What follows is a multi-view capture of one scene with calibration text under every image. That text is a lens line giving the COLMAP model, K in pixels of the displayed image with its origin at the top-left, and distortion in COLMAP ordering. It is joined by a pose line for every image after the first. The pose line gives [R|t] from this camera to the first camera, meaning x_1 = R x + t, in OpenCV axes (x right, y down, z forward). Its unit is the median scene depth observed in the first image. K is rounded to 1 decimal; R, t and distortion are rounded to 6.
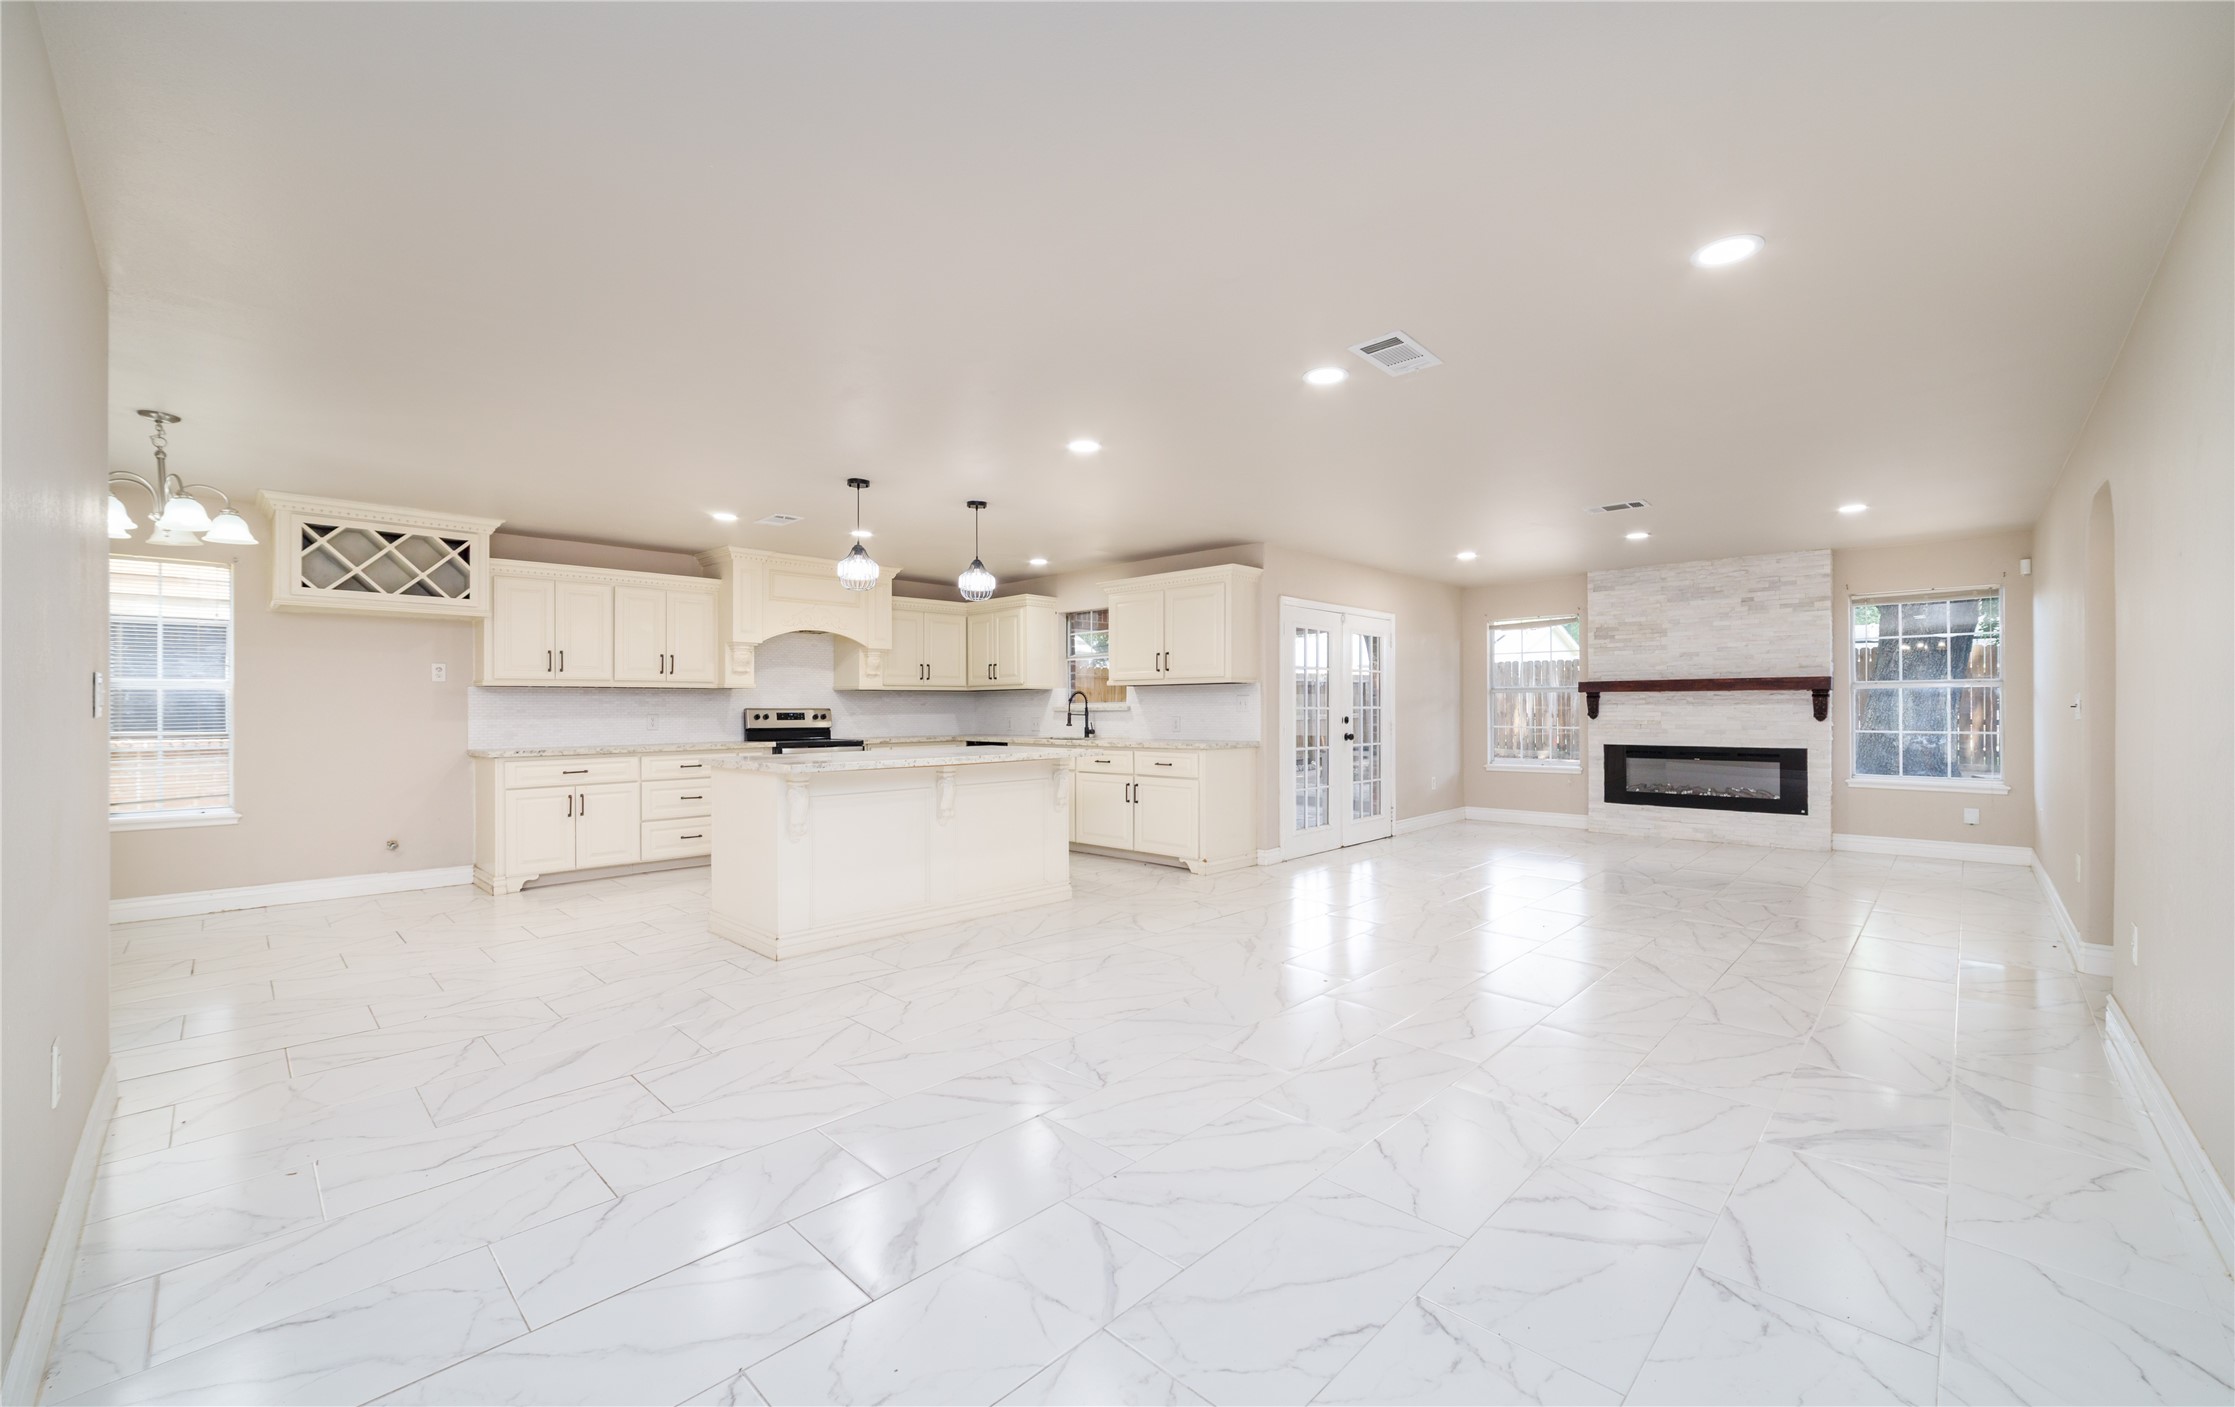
lens RADIAL K [[872.5, 0, 1119.1], [0, 872.5, 706.1], [0, 0, 1]] dist [-0.016538, 0.000777]
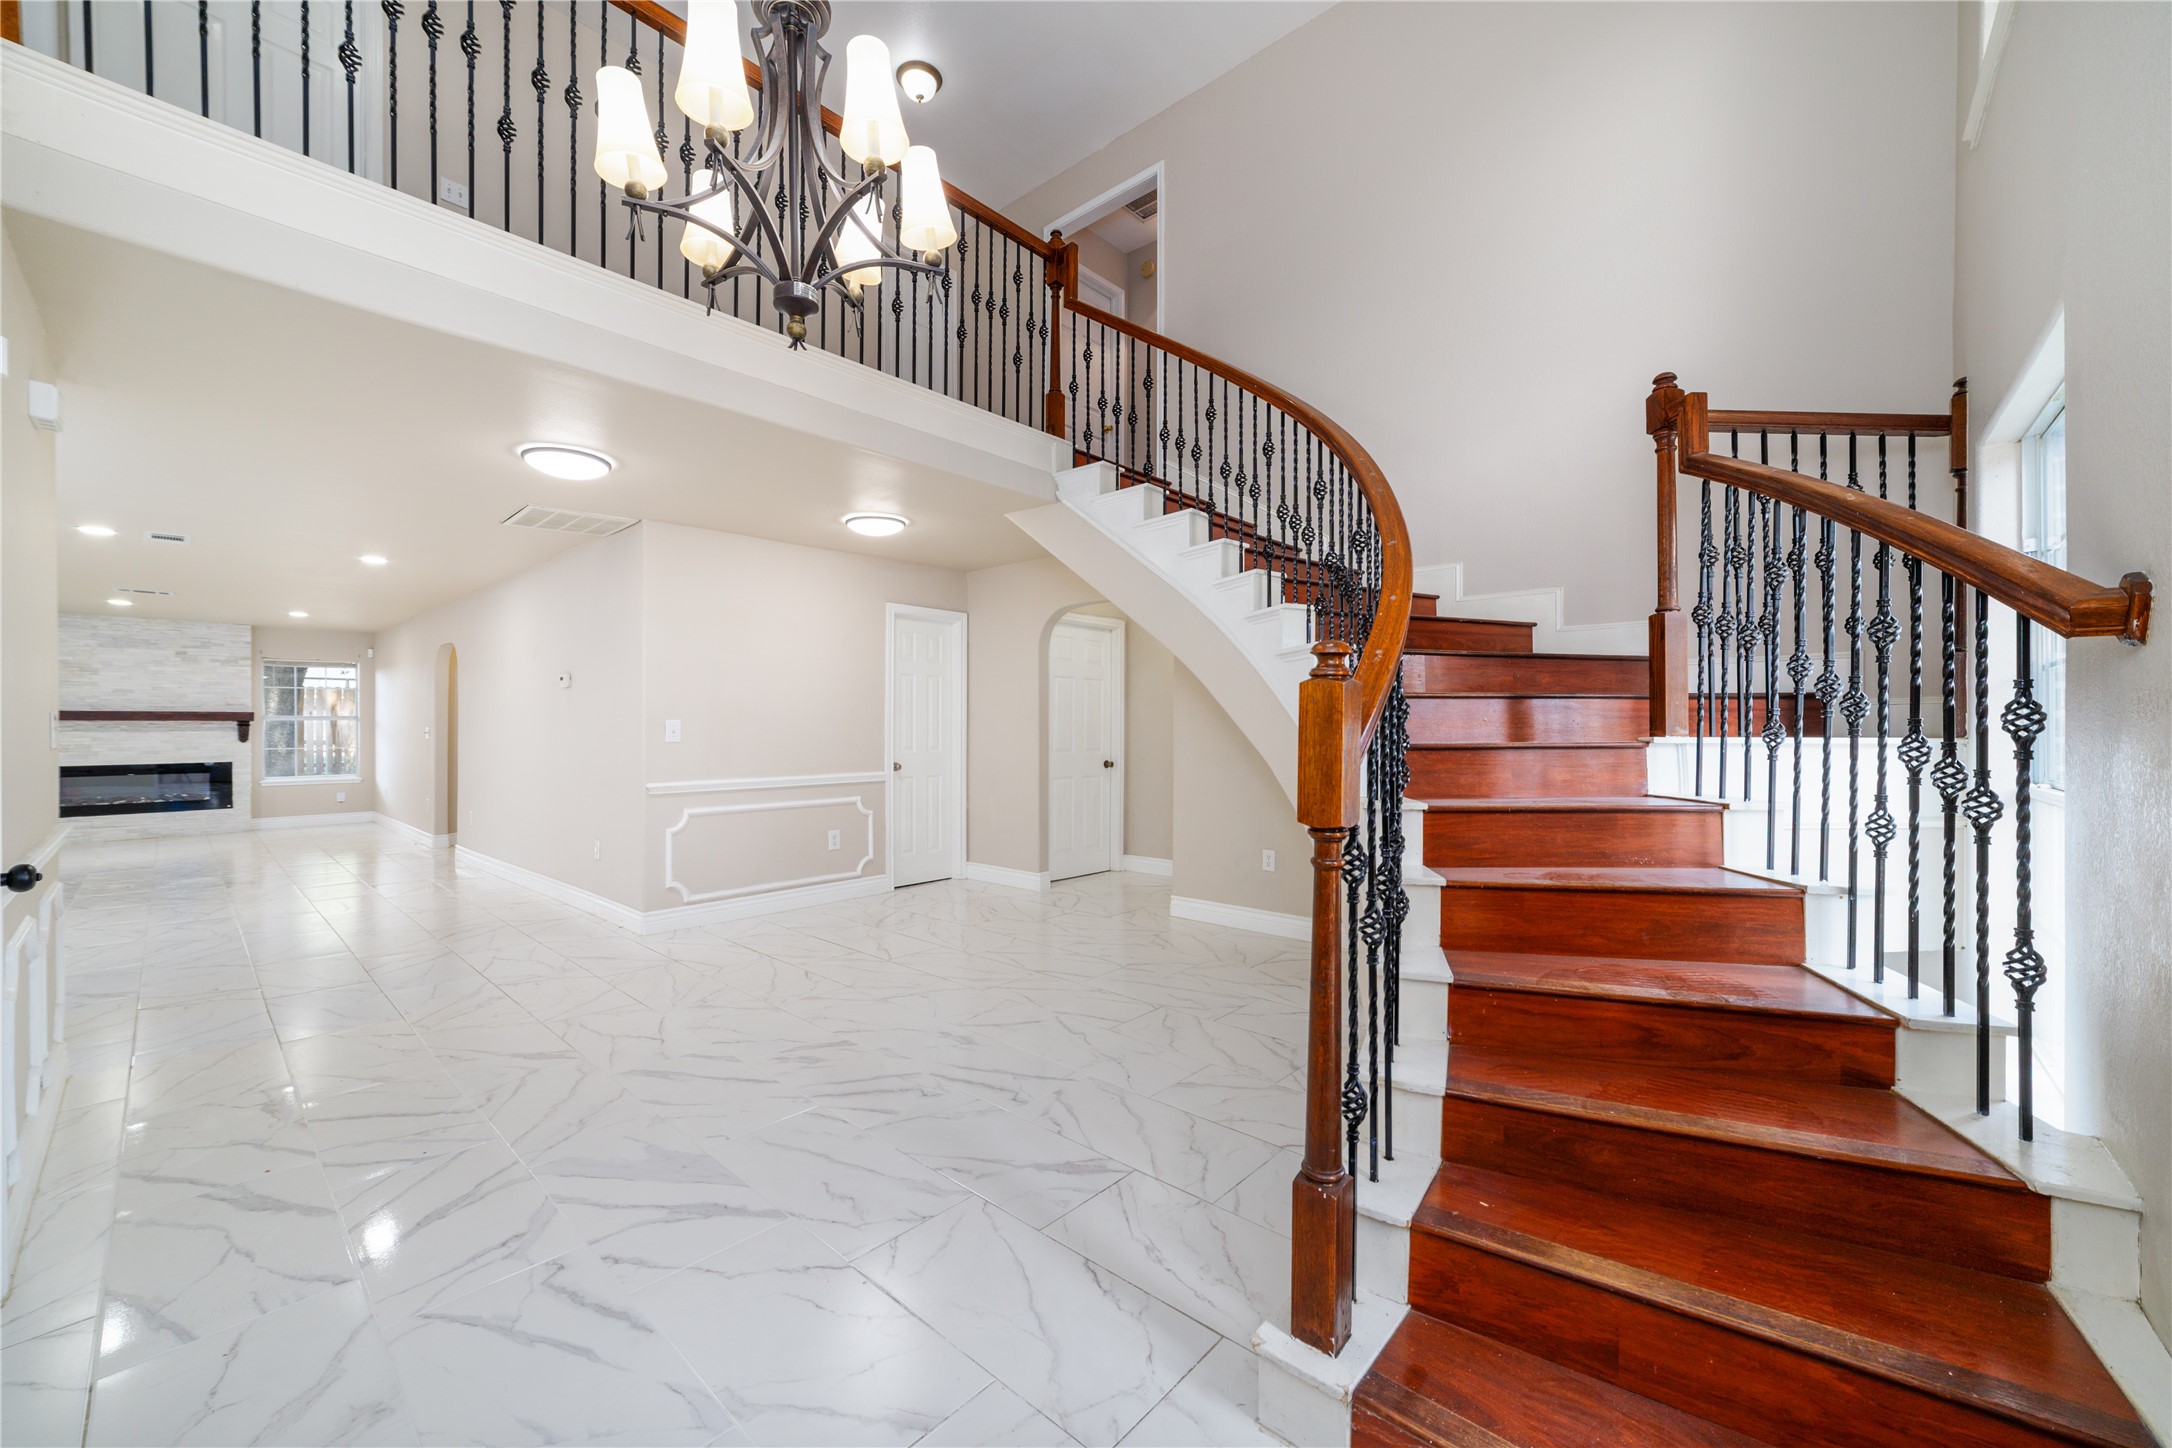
lens RADIAL K [[834.4, 0, 1109.4], [0, 834.4, 727.8], [0, 0, 1]] dist [-0.017194, 0.004207]
pose [[-0.051359, 0.001732, 0.998679, -0.639240], [0.001169, 0.999998, -0.001674, -0.003588], [-0.998680, 0.001082, -0.051361, -0.381408]]
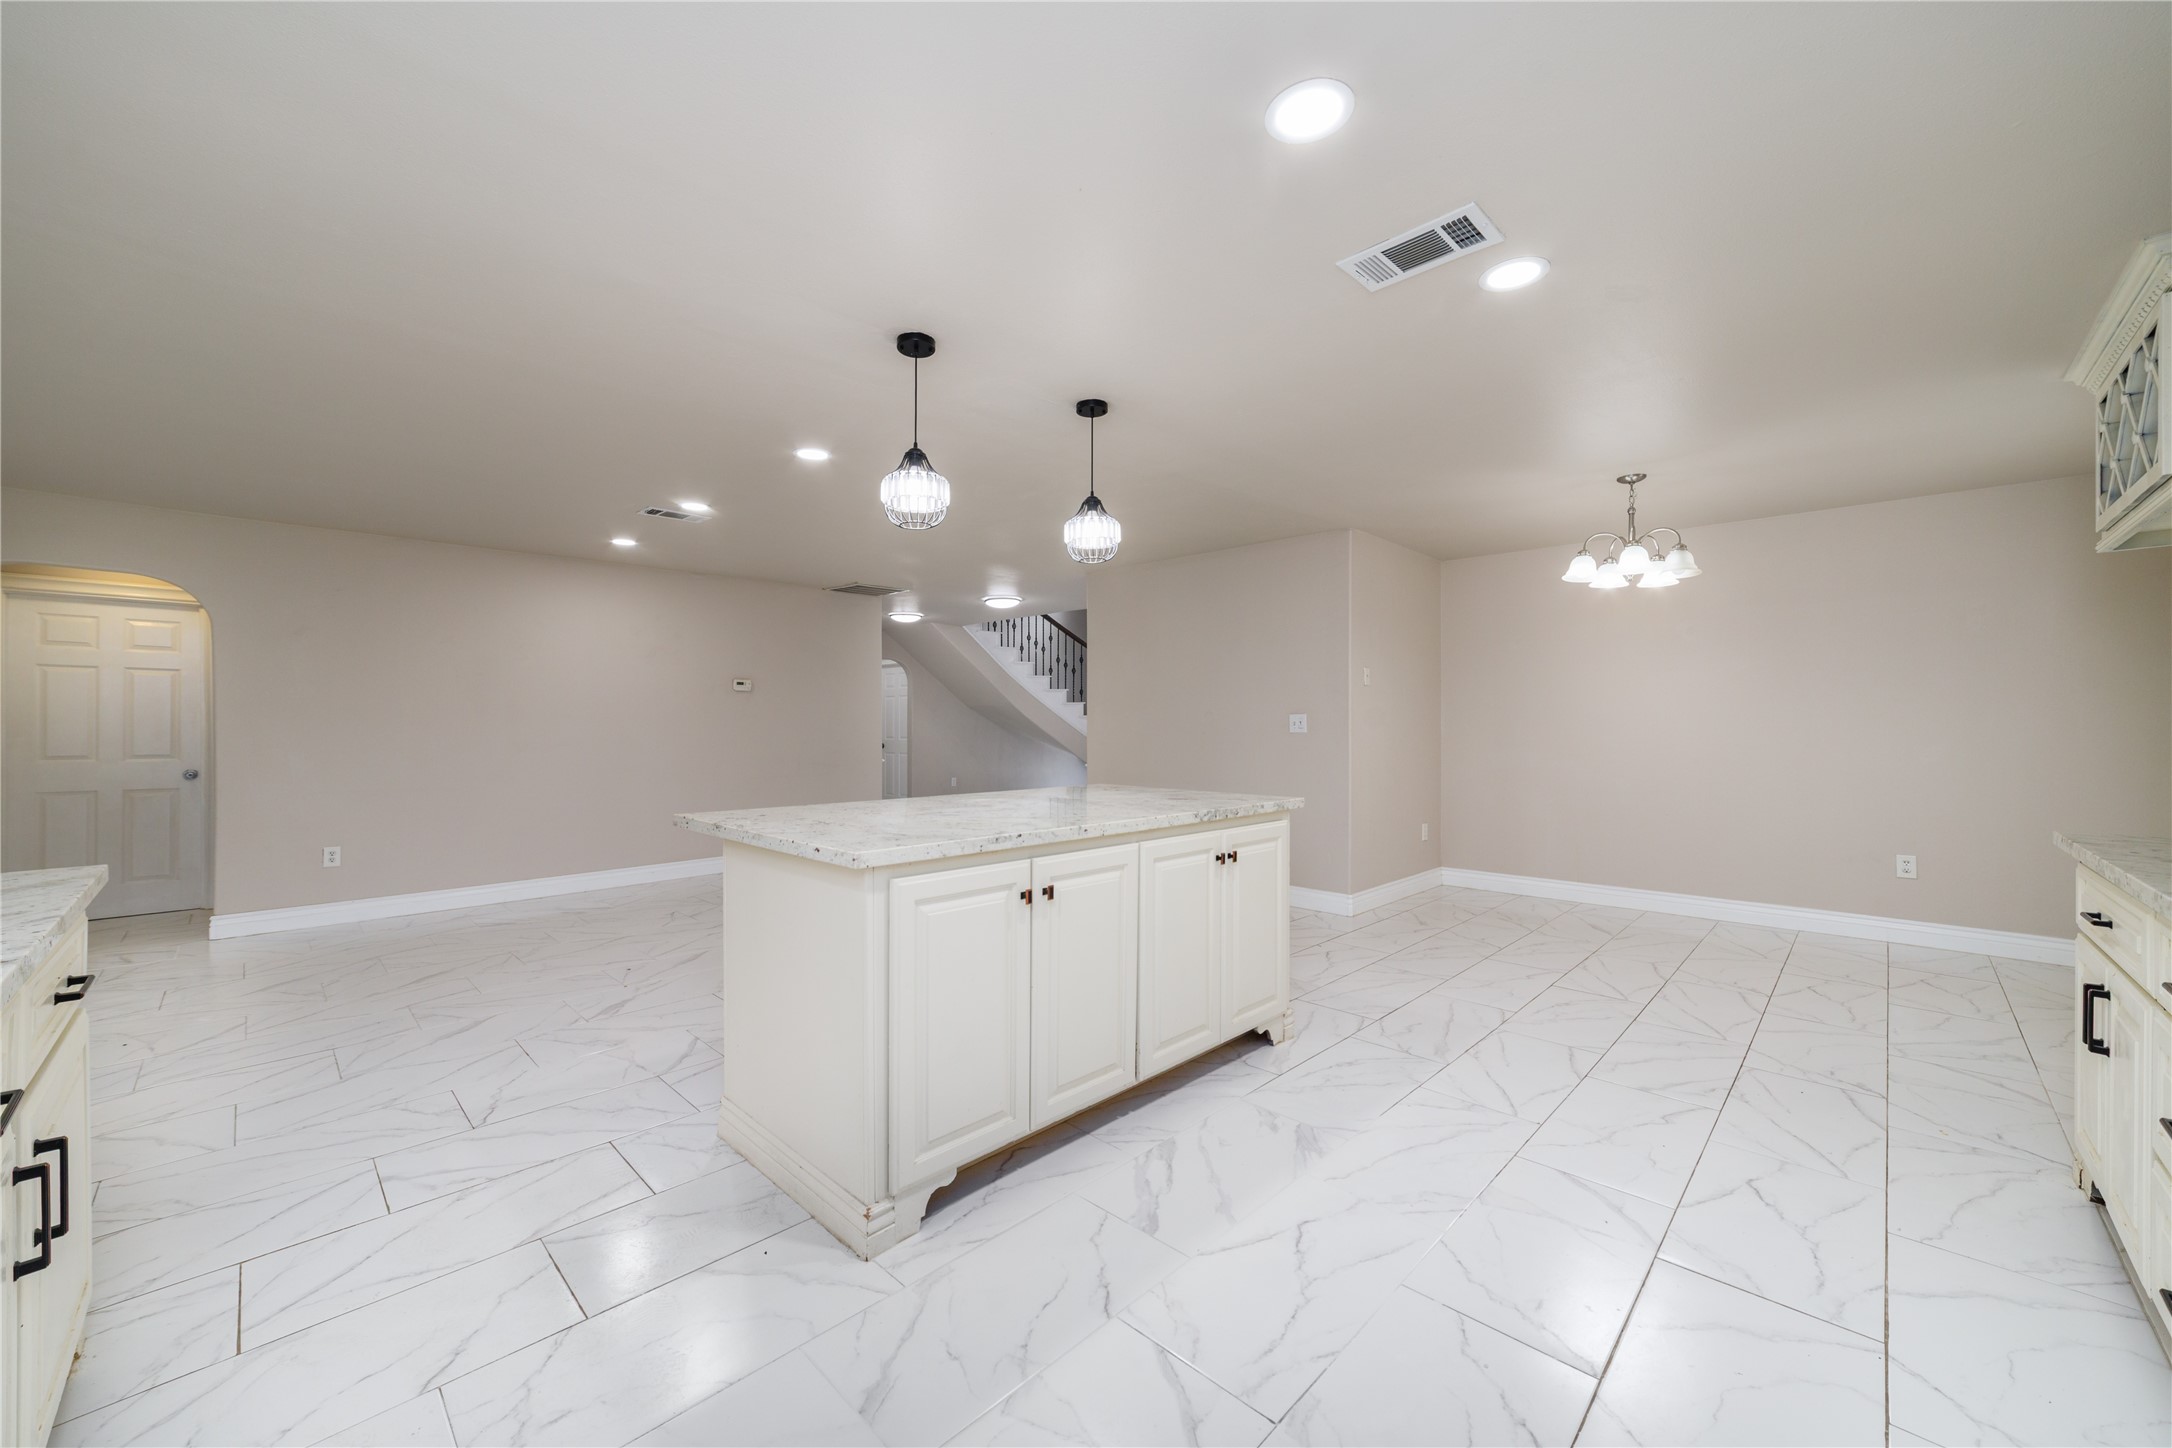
lens RADIAL K [[834.4, 0, 1074.8], [0, 834.4, 729.8], [0, 0, 1]] dist [-0.017194, 0.004207]
pose [[-0.999908, 0.002960, 0.013223, -0.193461], [0.002993, 0.999992, 0.002480, 0.000342], [-0.013216, 0.002520, -0.999909, 1.099910]]
